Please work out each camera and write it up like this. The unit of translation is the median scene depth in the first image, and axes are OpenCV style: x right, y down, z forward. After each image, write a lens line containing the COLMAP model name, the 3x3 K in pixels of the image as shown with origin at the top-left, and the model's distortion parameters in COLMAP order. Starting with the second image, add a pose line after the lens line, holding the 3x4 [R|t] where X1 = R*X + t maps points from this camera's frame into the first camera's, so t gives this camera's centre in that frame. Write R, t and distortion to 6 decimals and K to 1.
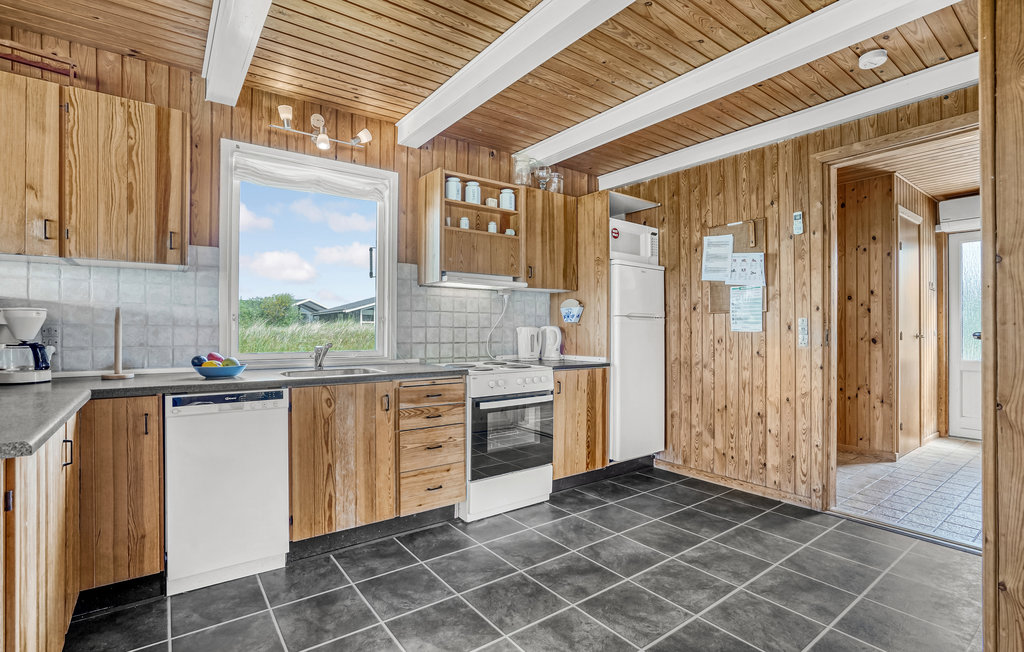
lens RADIAL K [[479.9, 0, 512.0], [0, 479.9, 326.0], [0, 0, 1]] dist [-0.062914, 0.024508]
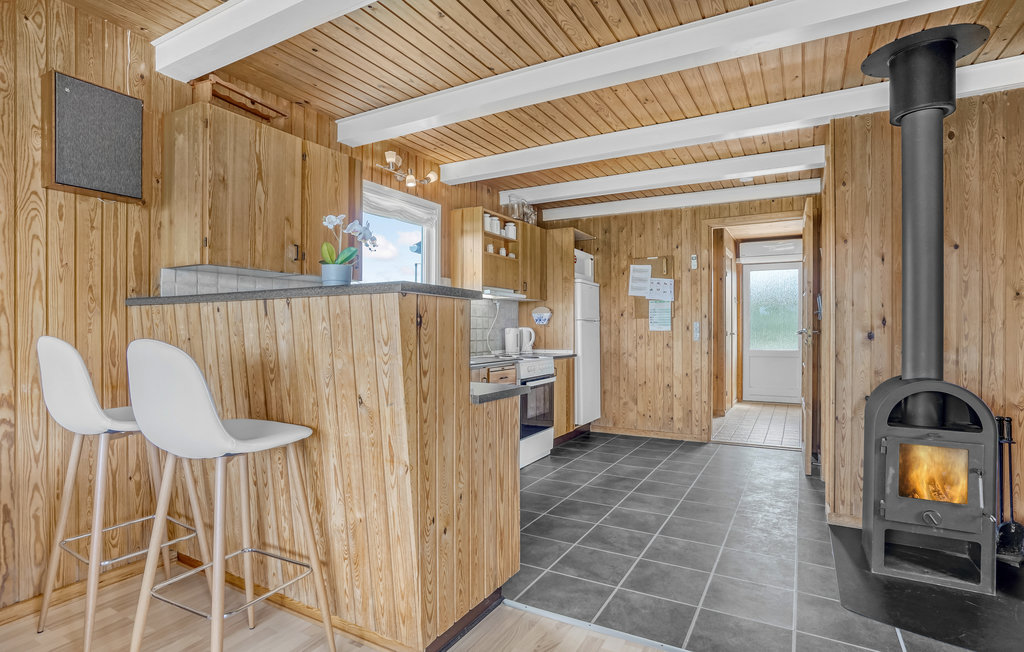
lens RADIAL K [[521.5, 0, 514.5], [0, 521.5, 328.1], [0, 0, 1]] dist [-0.070866, 0.000457]
pose [[0.912347, -0.002393, 0.409411, -0.617098], [0.000772, 0.999991, 0.004124, -0.004252], [-0.409417, -0.003446, 0.912341, -0.318962]]
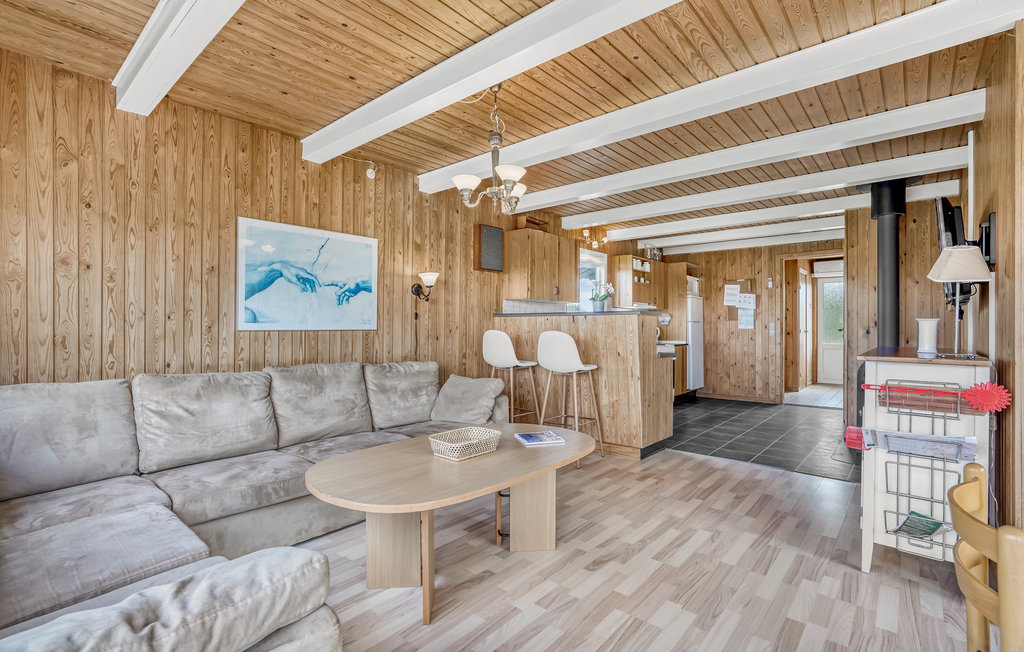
lens RADIAL K [[472.3, 0, 510.7], [0, 472.3, 322.2], [0, 0, 1]] dist [-0.057721, 0.023416]
pose [[0.978041, 0.001689, 0.208408, -1.090099], [-0.000955, 0.999993, -0.003623, -0.010617], [-0.208412, 0.003344, 0.978035, -0.956887]]
